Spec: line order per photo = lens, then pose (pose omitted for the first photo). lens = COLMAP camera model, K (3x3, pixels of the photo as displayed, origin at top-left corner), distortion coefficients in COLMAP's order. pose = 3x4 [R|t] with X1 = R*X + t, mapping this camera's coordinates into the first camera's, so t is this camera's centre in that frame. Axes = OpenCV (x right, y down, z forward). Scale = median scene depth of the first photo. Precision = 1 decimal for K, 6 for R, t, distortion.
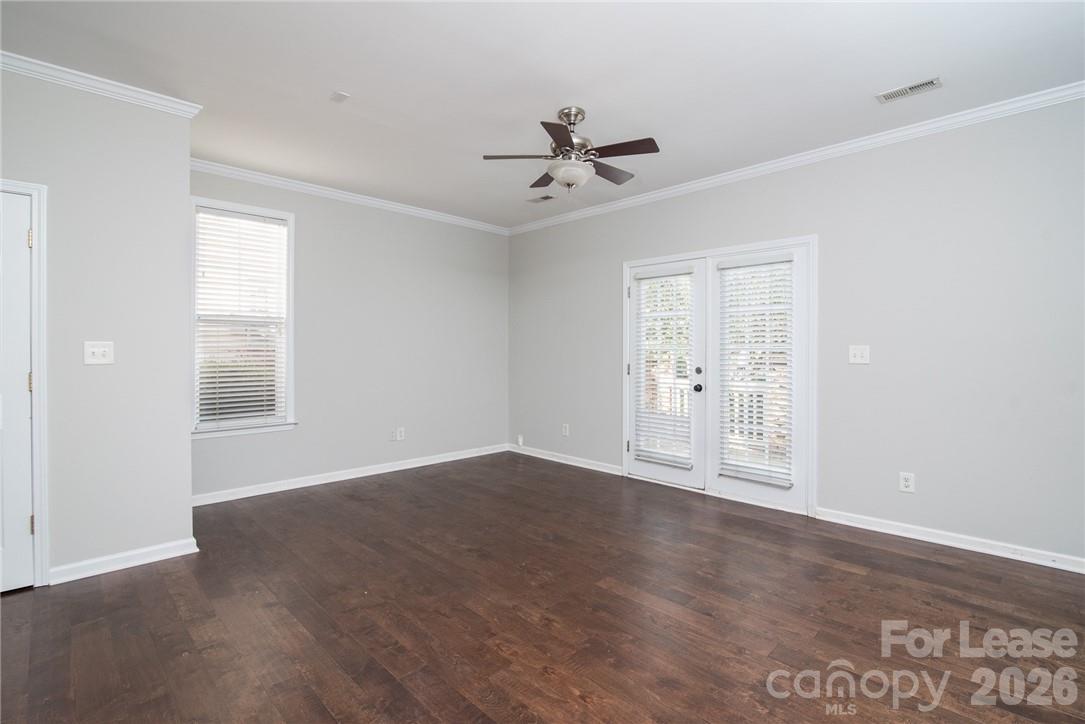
lens RADIAL K [[505.0, 0, 536.6], [0, 505.0, 354.1], [0, 0, 1]] dist [-0.002604, -0.000251]
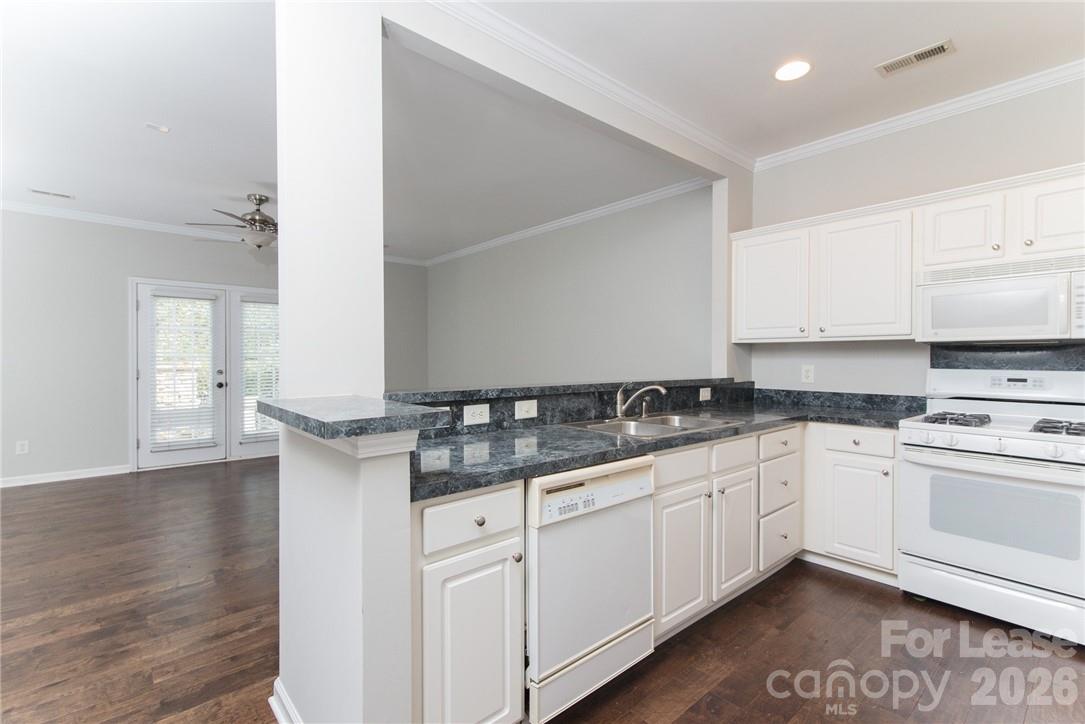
lens RADIAL K [[493.8, 0, 538.7], [0, 493.8, 362.6], [0, 0, 1]] dist [0.023639, -0.000360]
pose [[0.050900, -0.007014, 0.998679, -1.350706], [0.001184, 0.999975, 0.006962, -0.001472], [-0.998703, 0.000828, 0.050907, 0.107436]]
